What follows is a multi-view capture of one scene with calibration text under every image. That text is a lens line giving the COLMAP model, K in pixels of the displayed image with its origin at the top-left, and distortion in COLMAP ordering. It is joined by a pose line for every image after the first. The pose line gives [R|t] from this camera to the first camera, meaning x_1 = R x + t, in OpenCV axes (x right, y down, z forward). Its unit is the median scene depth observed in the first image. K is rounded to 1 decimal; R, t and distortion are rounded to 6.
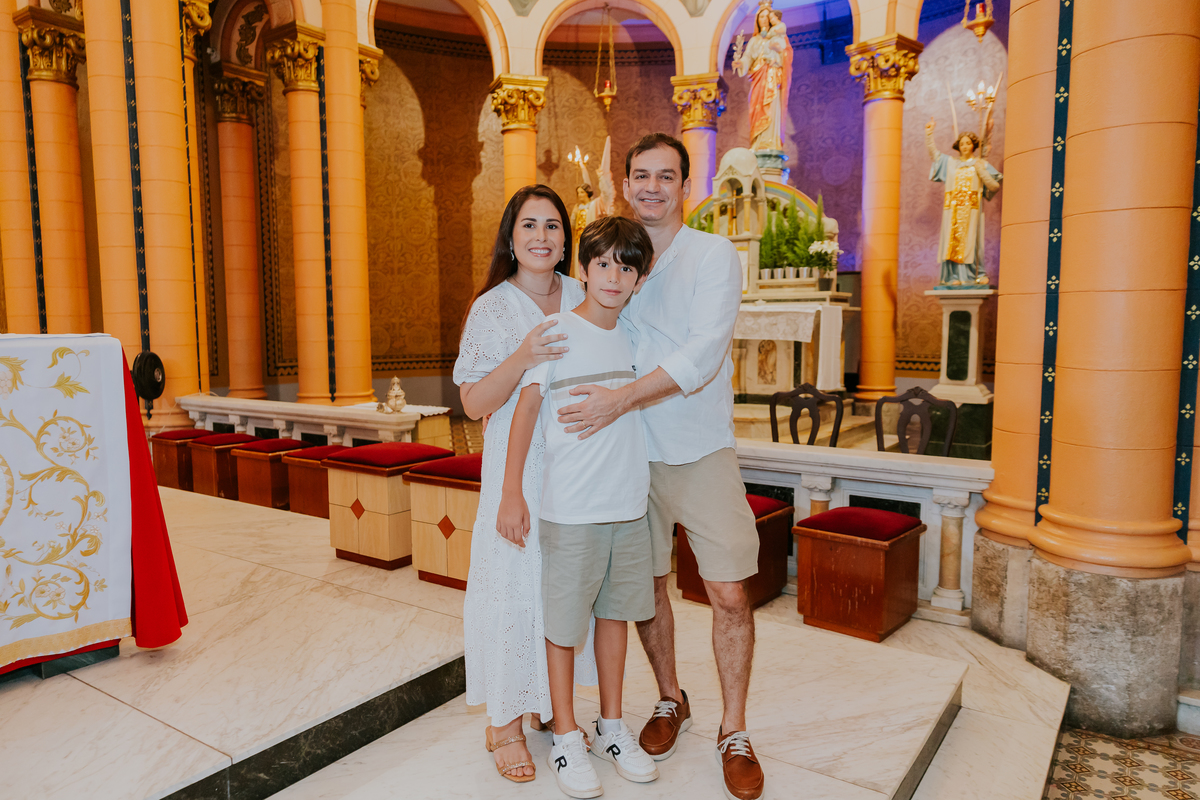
lens RADIAL K [[822.8, 0, 600.0], [0, 822.8, 400.0], [0, 0, 1]] dist [0.004359, 0.001094]
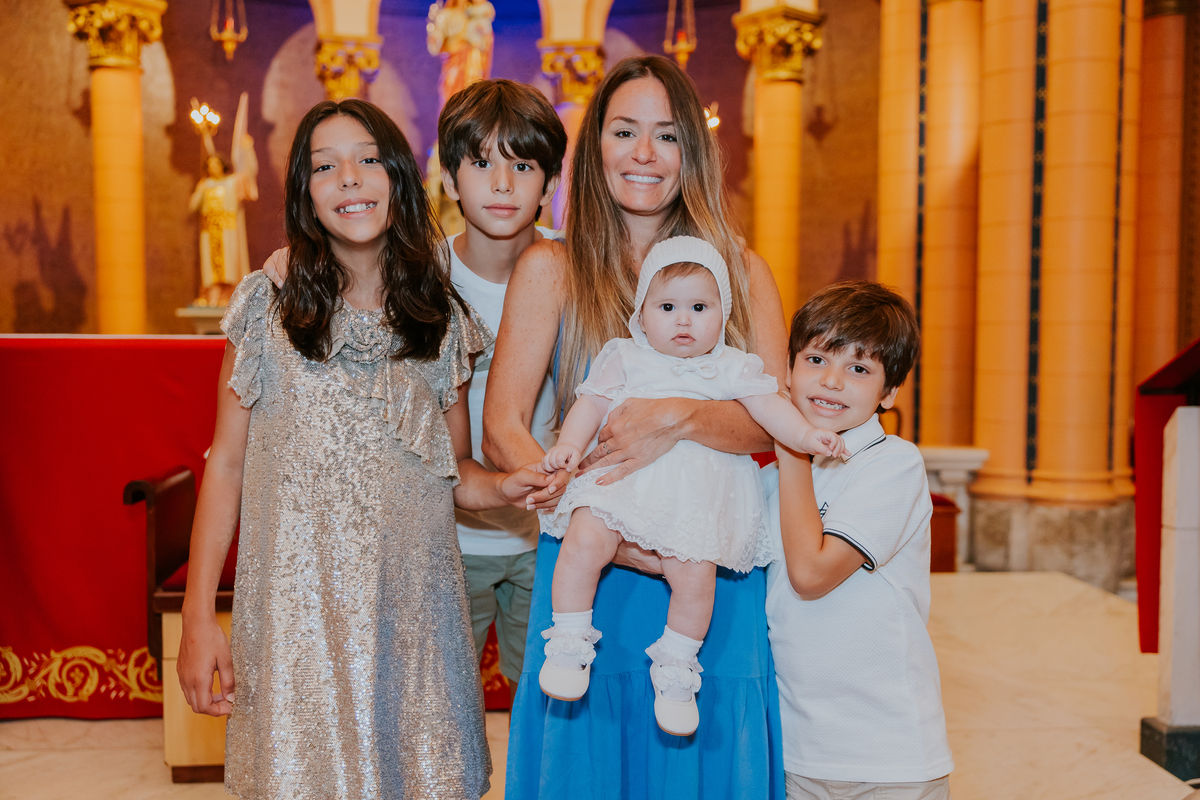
lens RADIAL K [[1193.1, 0, 604.2], [0, 1193.1, 414.5], [0, 0, 1]] dist [0.019101, -0.000857]
pose [[0.781853, -0.024558, 0.622979, -0.491570], [0.048936, 0.998558, -0.022053, 0.014971], [-0.621540, 0.047729, 0.781927, -0.056898]]
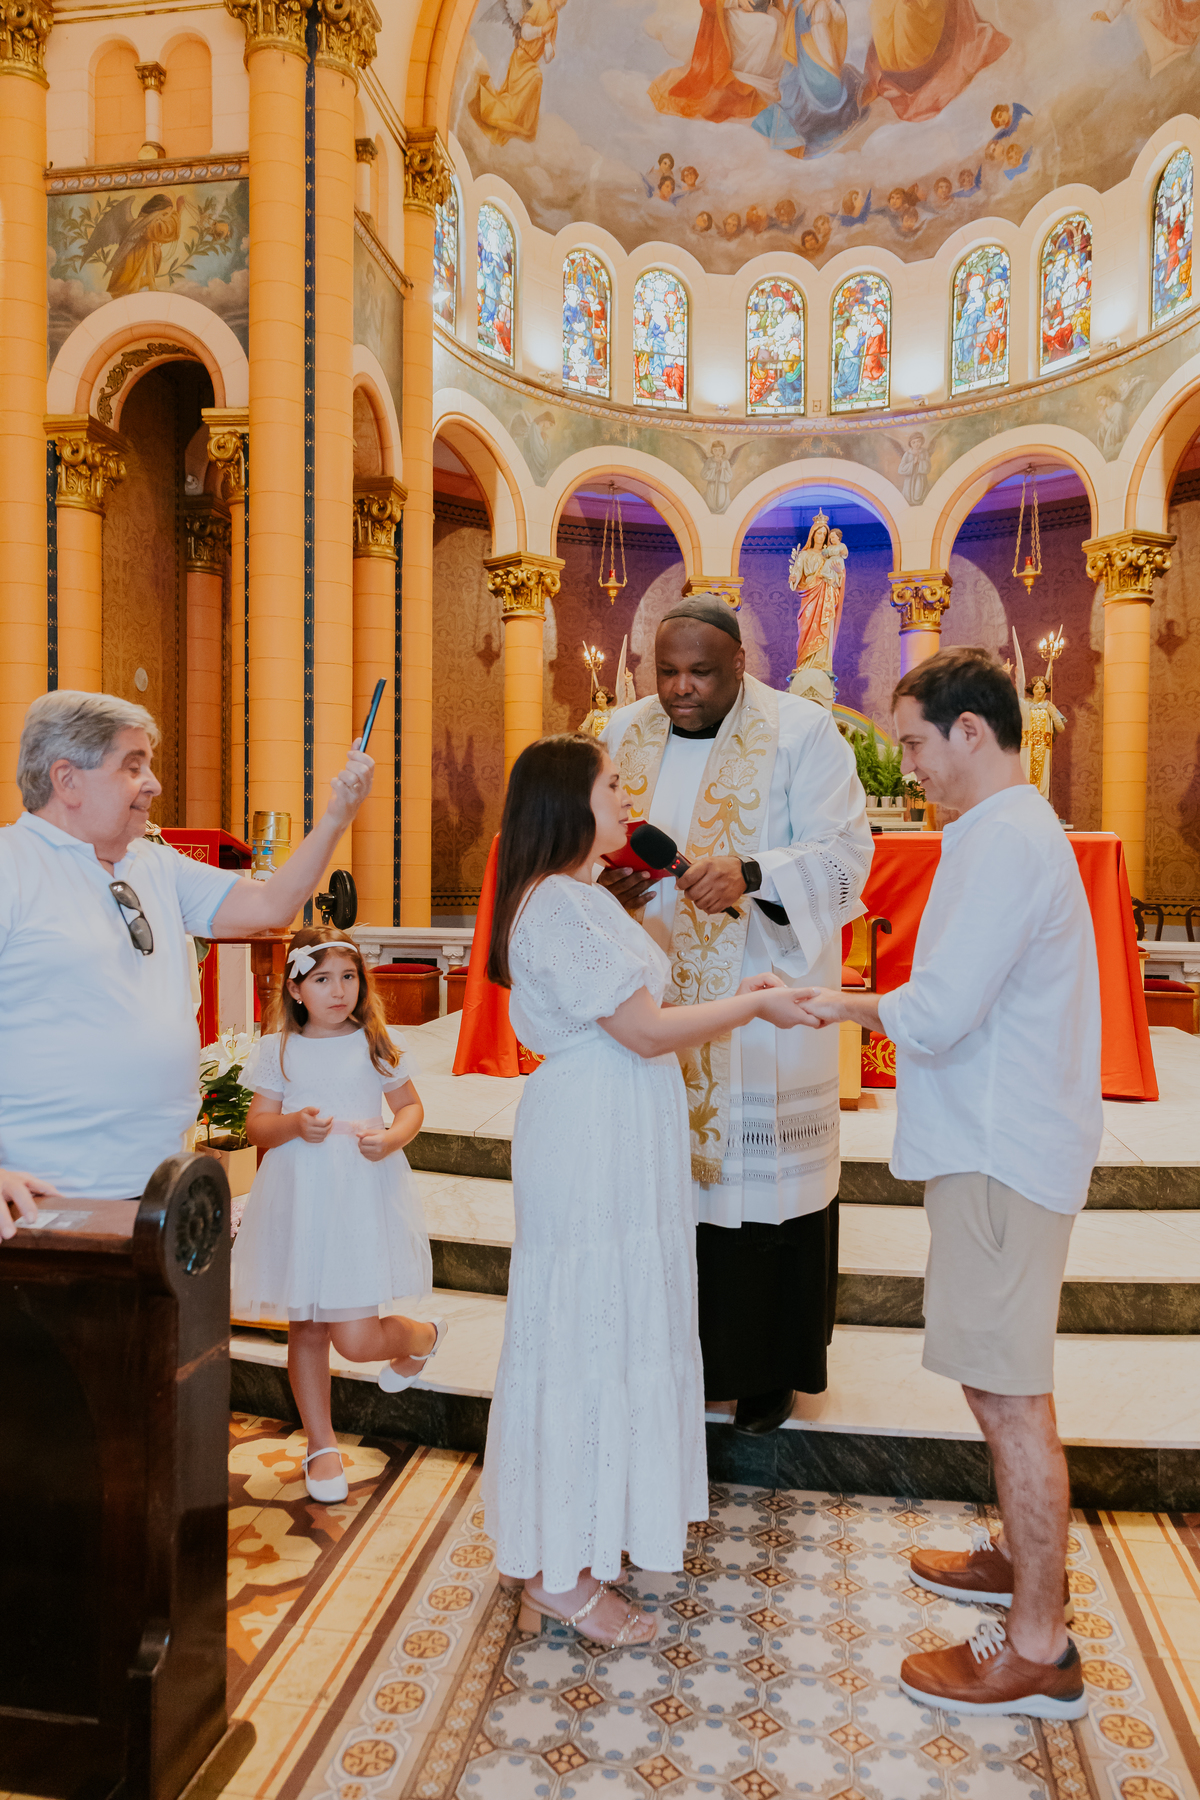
lens RADIAL K [[1260.1, 0, 616.3], [0, 1260.1, 893.3], [0, 0, 1]] dist [0.021297, -0.003055]
pose [[0.905319, 0.005989, 0.424690, -0.648103], [0.024176, 0.997553, -0.065605, 0.041531], [-0.424044, 0.069661, 0.902959, -0.194791]]
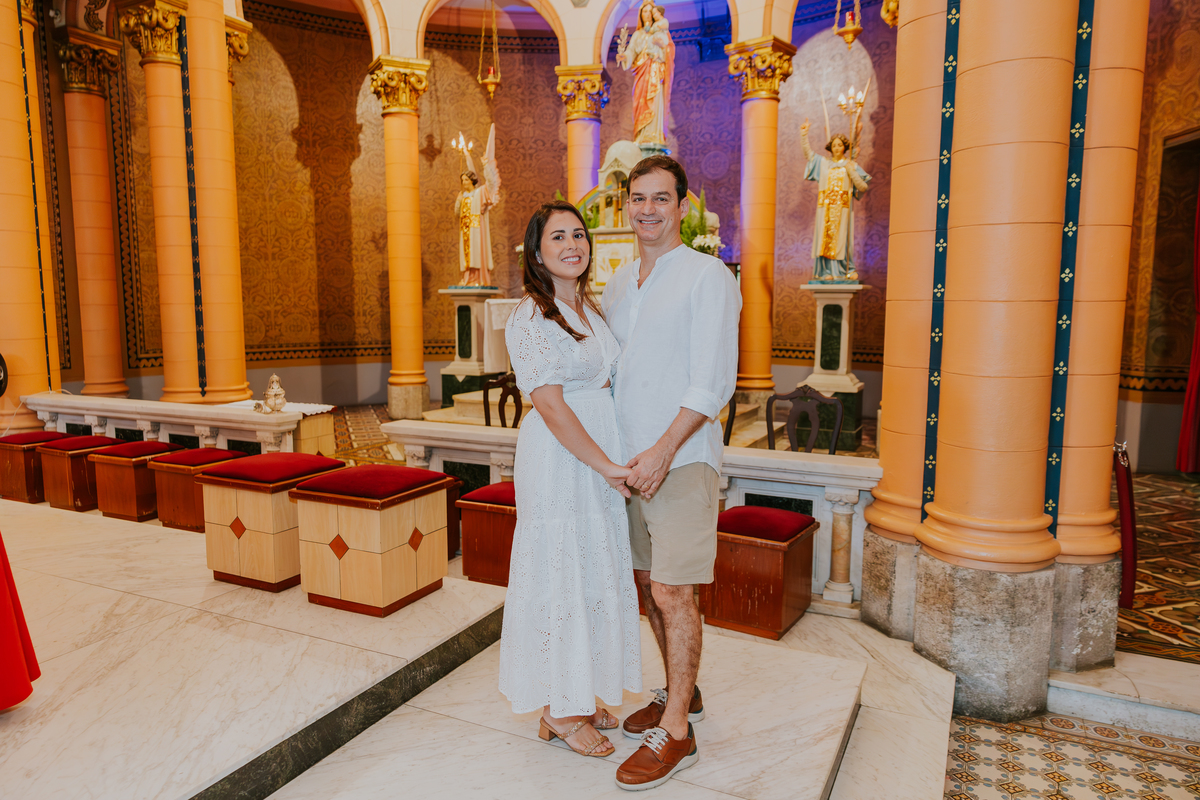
lens RADIAL K [[803.0, 0, 600.0], [0, 803.0, 400.0], [0, 0, 1]] dist [-0.000626, 0.002158]
pose [[0.989151, -0.011857, 0.146424, -0.008815], [0.008391, 0.999670, 0.024268, -0.011911], [-0.146664, -0.022776, 0.988924, 0.020409]]
